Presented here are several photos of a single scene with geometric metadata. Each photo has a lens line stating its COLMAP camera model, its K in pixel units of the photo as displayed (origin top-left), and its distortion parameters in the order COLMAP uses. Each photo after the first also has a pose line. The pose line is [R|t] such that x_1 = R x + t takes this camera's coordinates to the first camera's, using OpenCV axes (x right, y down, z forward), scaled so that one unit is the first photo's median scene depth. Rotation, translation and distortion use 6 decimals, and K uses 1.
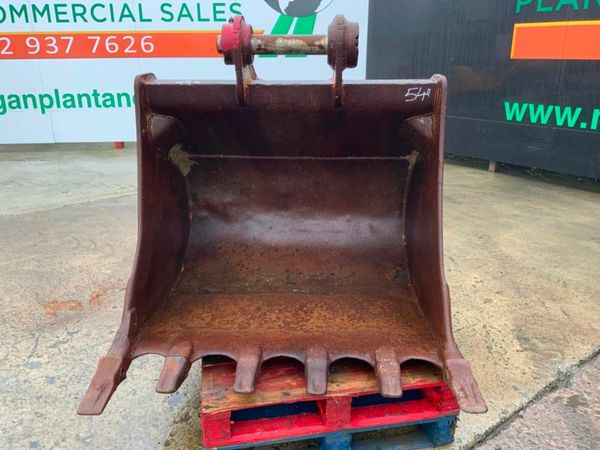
lens RADIAL K [[505.6, 0, 300.0], [0, 505.6, 225.0], [0, 0, 1]] dist [0.083315, -0.149738]
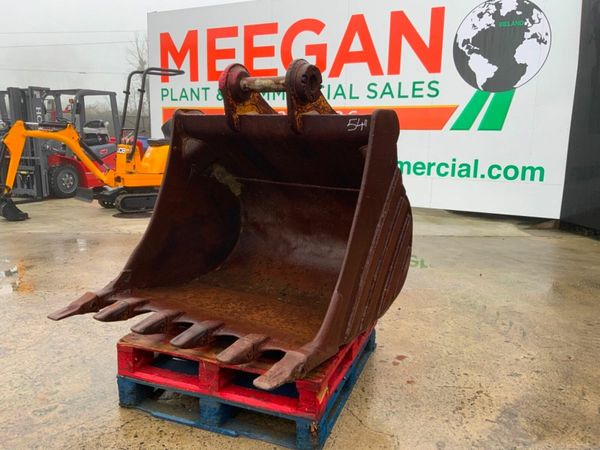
lens RADIAL K [[505.6, 0, 300.0], [0, 505.6, 225.0], [0, 0, 1]] dist [0.083315, -0.149738]
pose [[0.851616, 0.116340, -0.511092, 0.529618], [-0.198069, 0.974189, -0.108282, 0.074614], [0.485302, 0.193446, 0.852678, 0.029195]]
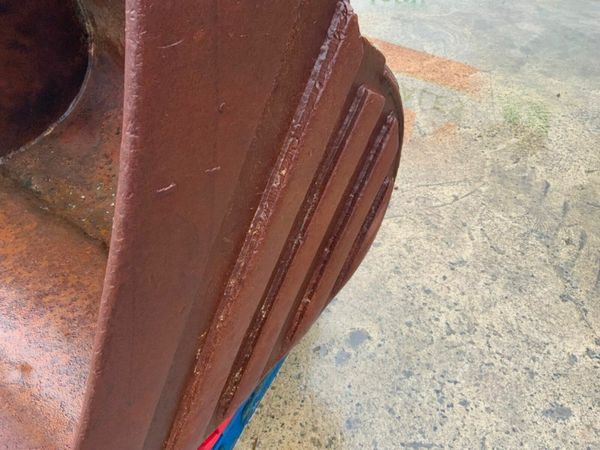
lens RADIAL K [[505.6, 0, 300.0], [0, 505.6, 225.0], [0, 0, 1]] dist [0.083315, -0.149738]
pose [[0.789833, 0.433254, -0.434114, 0.349995], [-0.234388, 0.867306, 0.439139, -0.163923], [0.566768, -0.245096, 0.786576, 0.603613]]
